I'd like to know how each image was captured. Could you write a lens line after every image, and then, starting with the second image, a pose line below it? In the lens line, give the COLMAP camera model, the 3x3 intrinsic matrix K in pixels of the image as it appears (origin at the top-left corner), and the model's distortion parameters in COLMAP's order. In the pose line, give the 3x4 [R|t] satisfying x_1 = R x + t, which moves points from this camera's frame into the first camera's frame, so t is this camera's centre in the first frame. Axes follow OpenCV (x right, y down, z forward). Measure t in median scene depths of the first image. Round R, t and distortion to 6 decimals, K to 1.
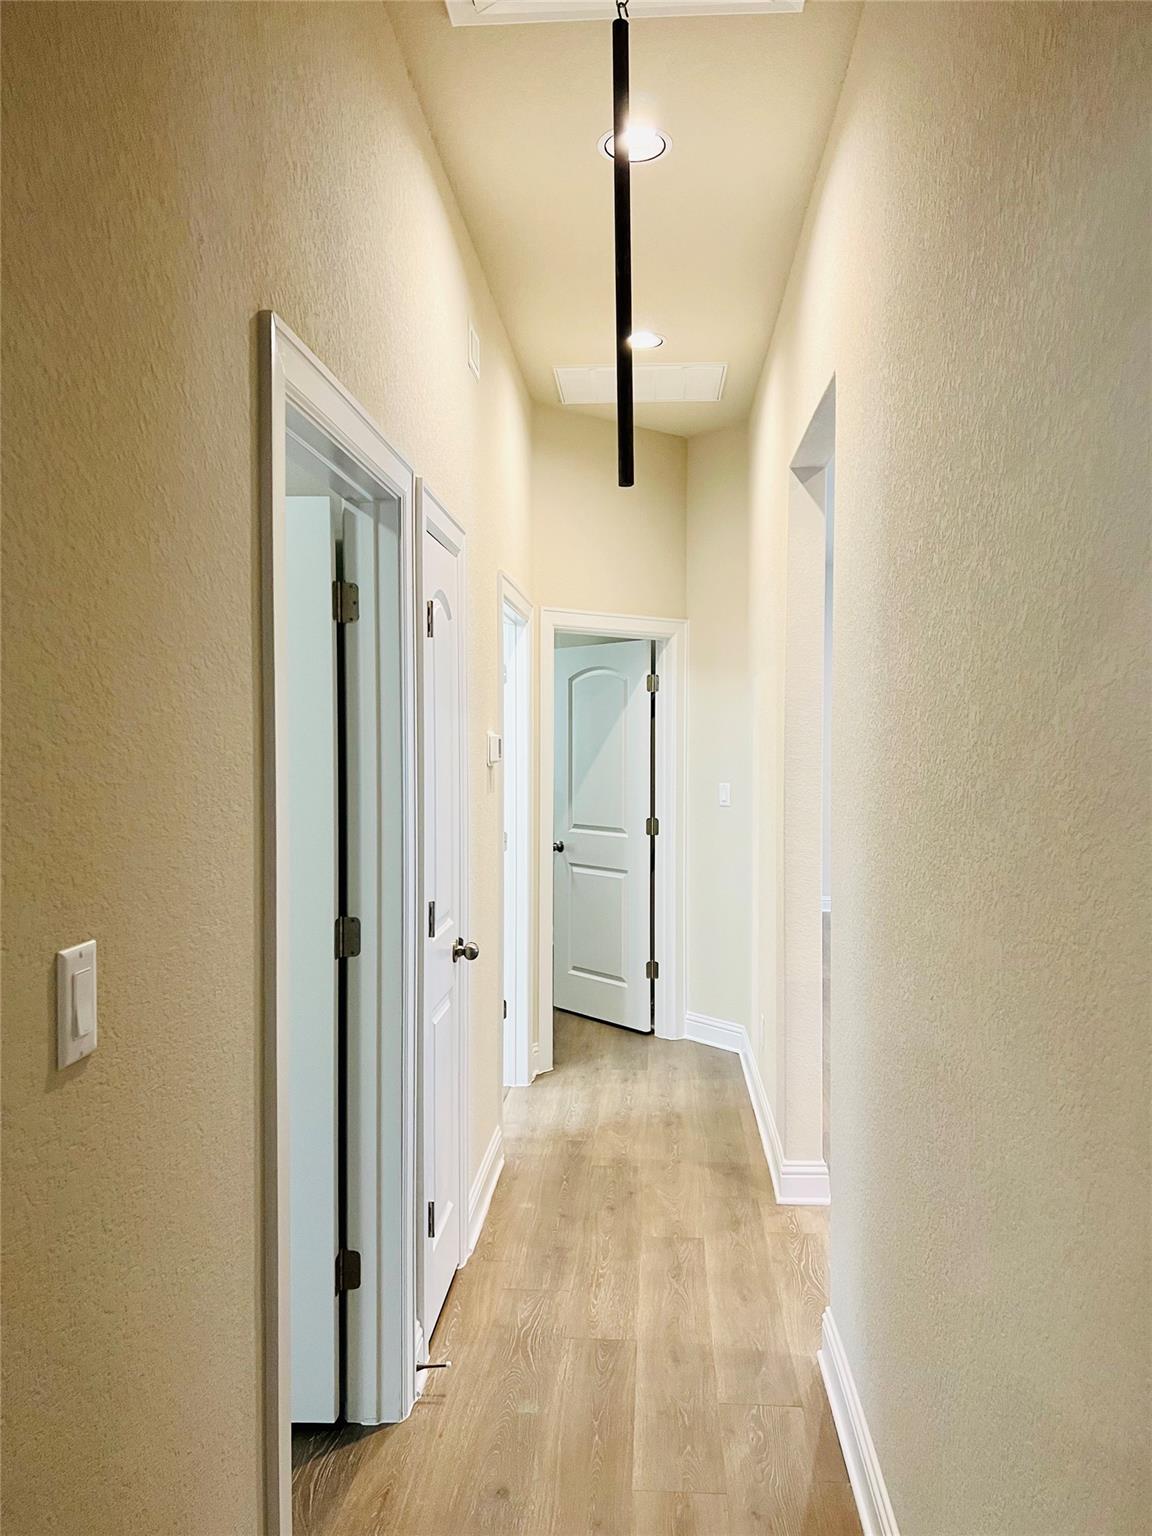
lens RADIAL K [[1152.9, 0, 576.0], [0, 1152.9, 768.0], [0, 0, 1]] dist [0.073830, -0.106568]
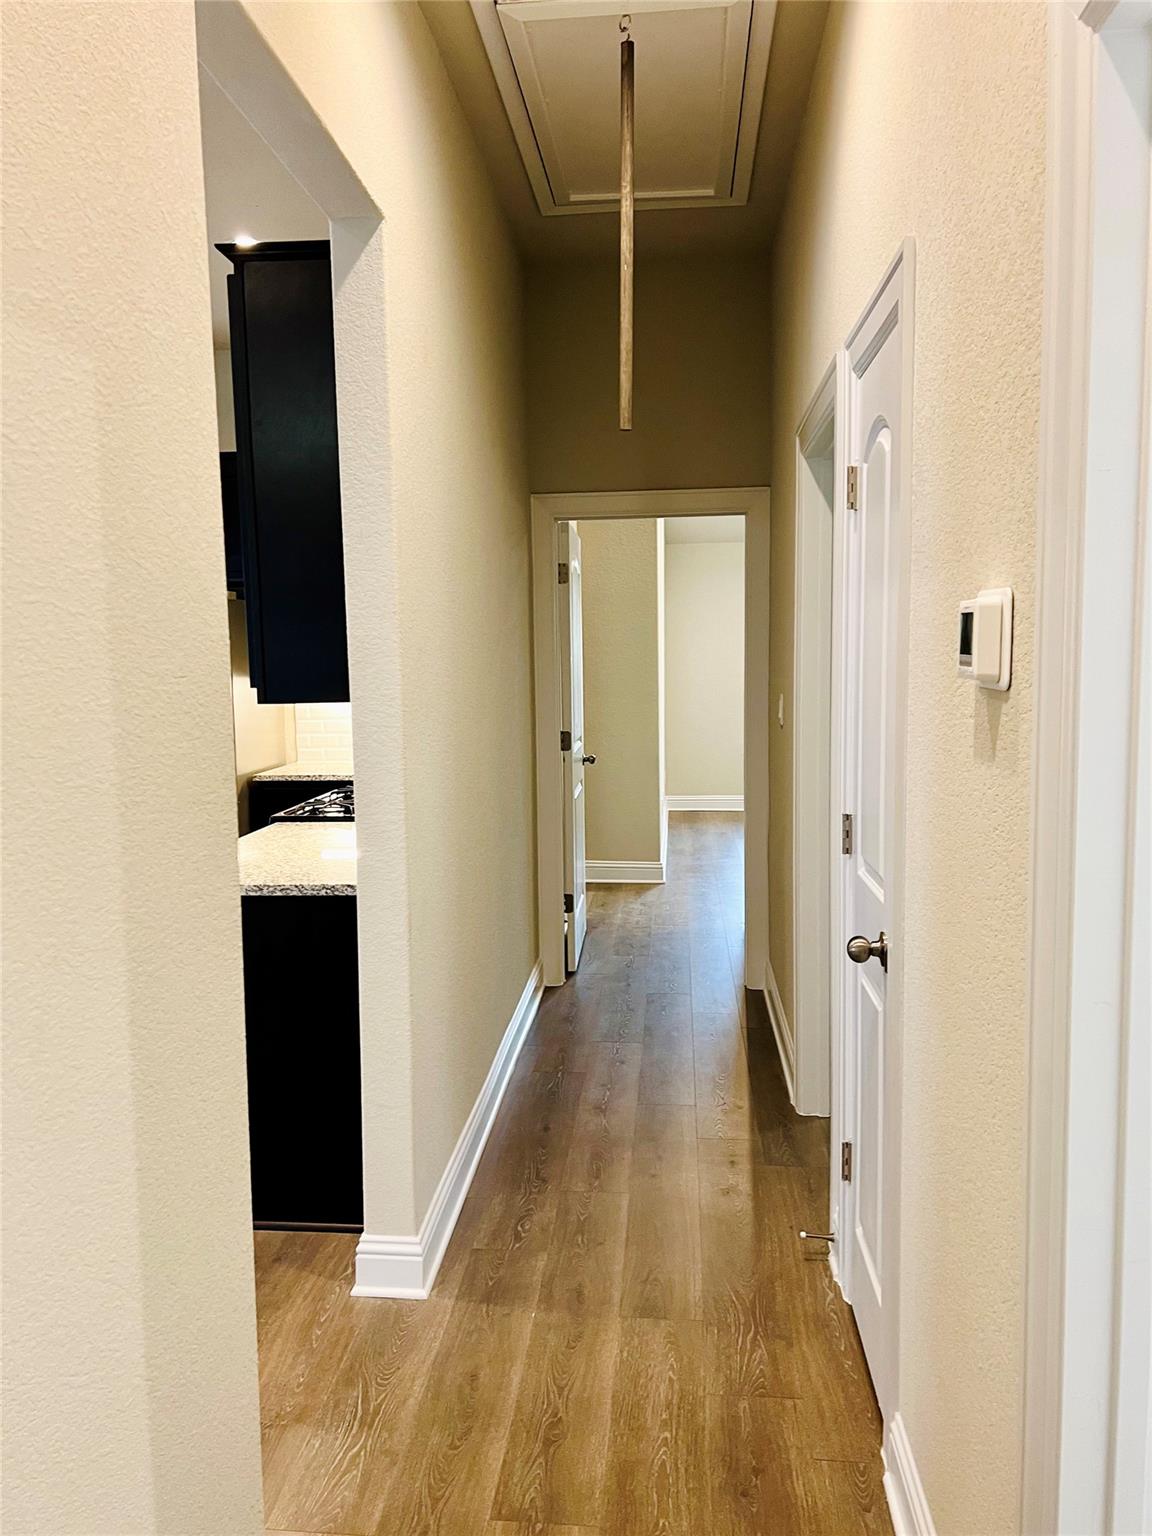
lens RADIAL K [[1152.9, 0, 576.0], [0, 1152.9, 768.0], [0, 0, 1]] dist [0.073830, -0.106568]
pose [[-0.999768, 0.012383, 0.017623, 0.060334], [0.014503, 0.991959, 0.125723, -0.030748], [-0.015925, 0.125949, -0.991909, 1.711188]]
